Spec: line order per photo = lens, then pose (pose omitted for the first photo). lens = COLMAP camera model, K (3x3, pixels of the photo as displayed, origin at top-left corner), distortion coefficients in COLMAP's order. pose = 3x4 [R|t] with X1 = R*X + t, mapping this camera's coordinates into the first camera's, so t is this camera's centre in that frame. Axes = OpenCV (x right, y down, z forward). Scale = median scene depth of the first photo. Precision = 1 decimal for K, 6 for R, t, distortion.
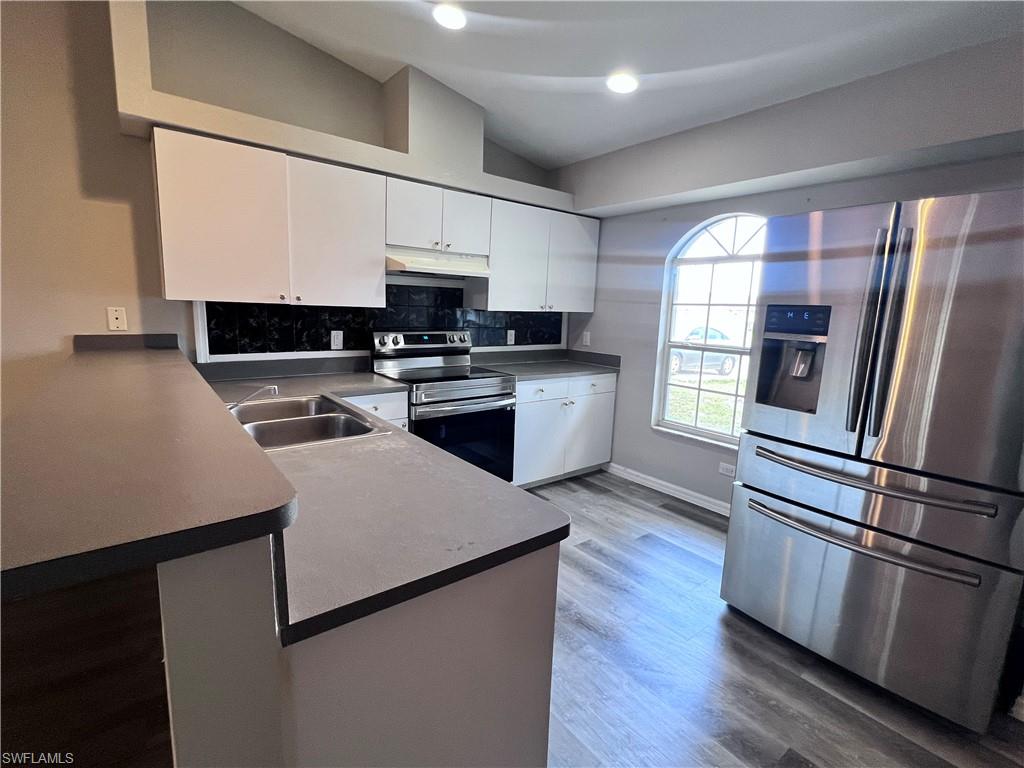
lens RADIAL K [[473.0, 0, 509.1], [0, 473.0, 383.3], [0, 0, 1]] dist [-0.005563, 0.001224]
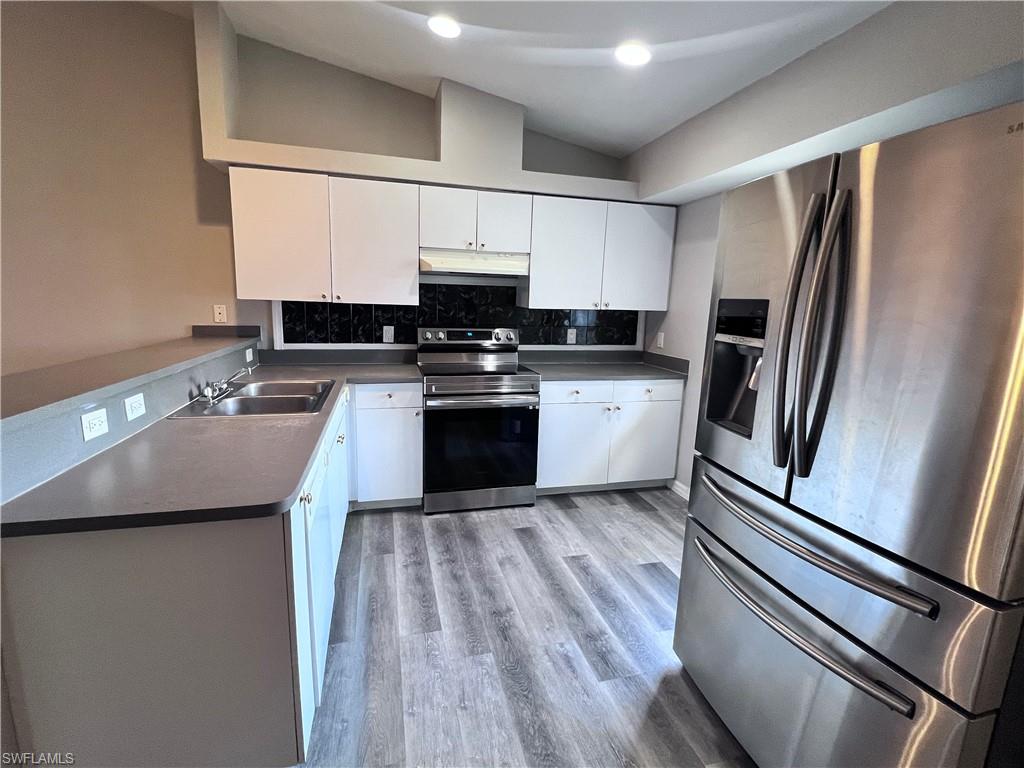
lens RADIAL K [[473.0, 0, 509.6], [0, 473.0, 382.8], [0, 0, 1]] dist [-0.005563, 0.001224]
pose [[0.917461, 0.062241, -0.392926, 0.351984], [-0.062657, 0.997966, 0.011780, -0.007233], [0.392860, 0.013812, 0.919494, 0.077076]]
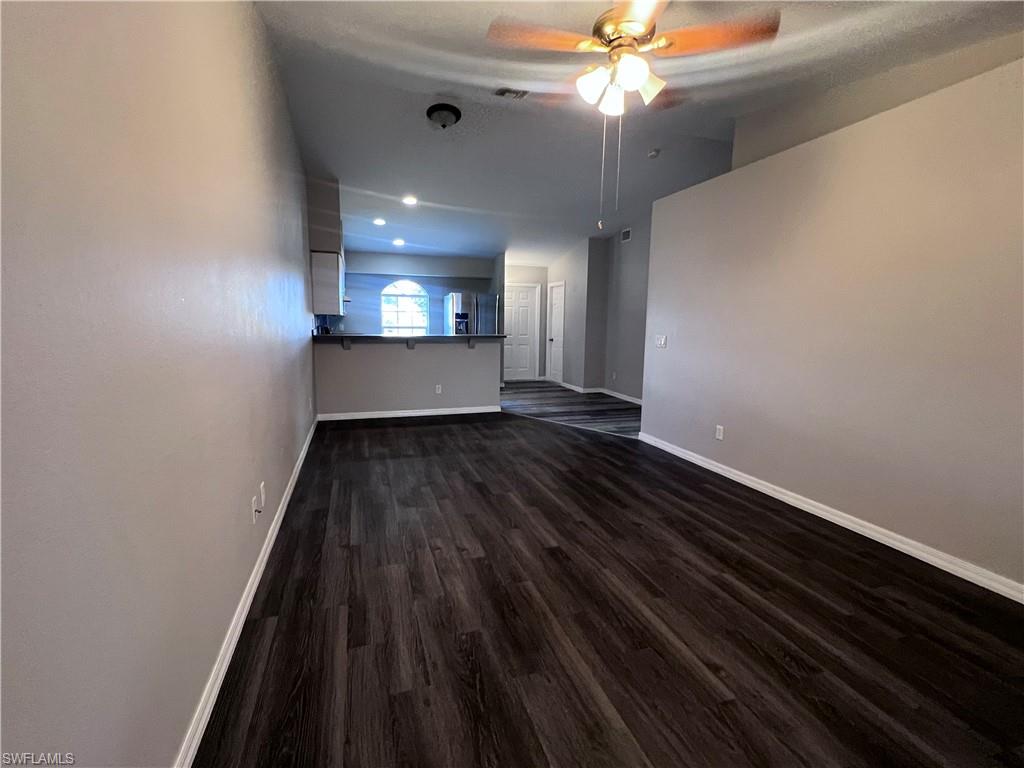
lens RADIAL K [[473.0, 0, 515.4], [0, 473.0, 380.8], [0, 0, 1]] dist [-0.005563, 0.001224]
pose [[0.329890, -0.150540, 0.931939, -2.188494], [0.153376, 0.982634, 0.104436, 0.054216], [-0.931476, 0.108485, 0.347250, -0.620170]]
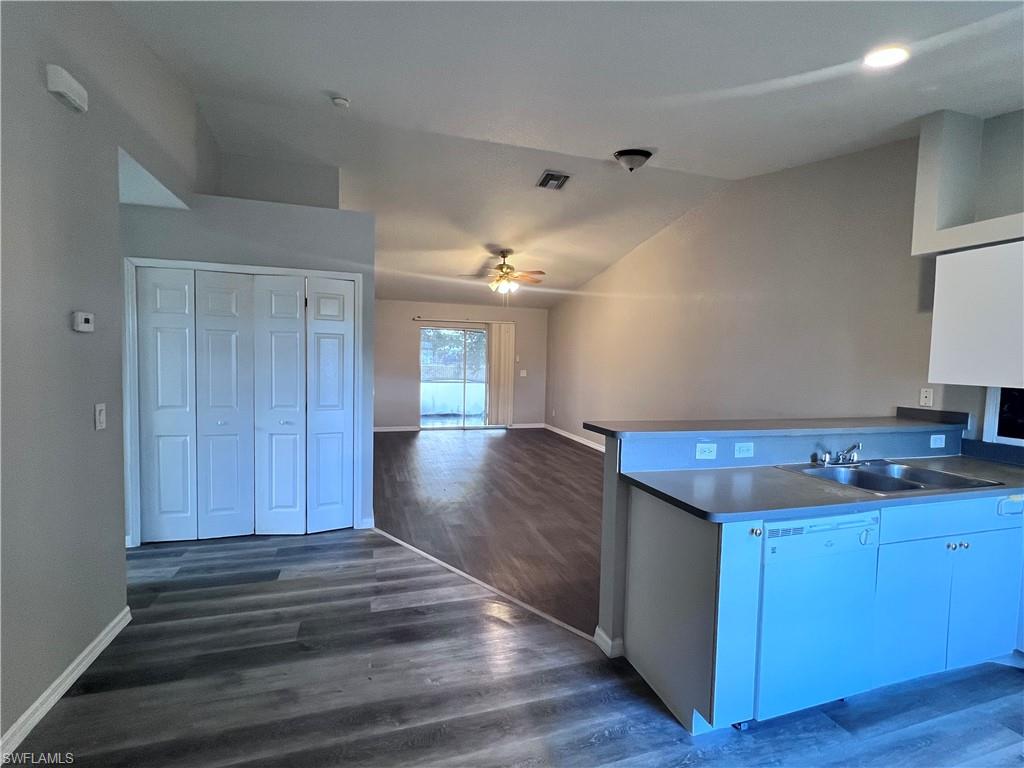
lens RADIAL K [[473.0, 0, 509.3], [0, 473.0, 380.8], [0, 0, 1]] dist [-0.005563, 0.001224]
pose [[-0.353085, 0.003376, -0.935585, 0.641954], [-0.188620, 0.979204, 0.074718, -0.046604], [0.916381, 0.202852, -0.345105, 0.288754]]
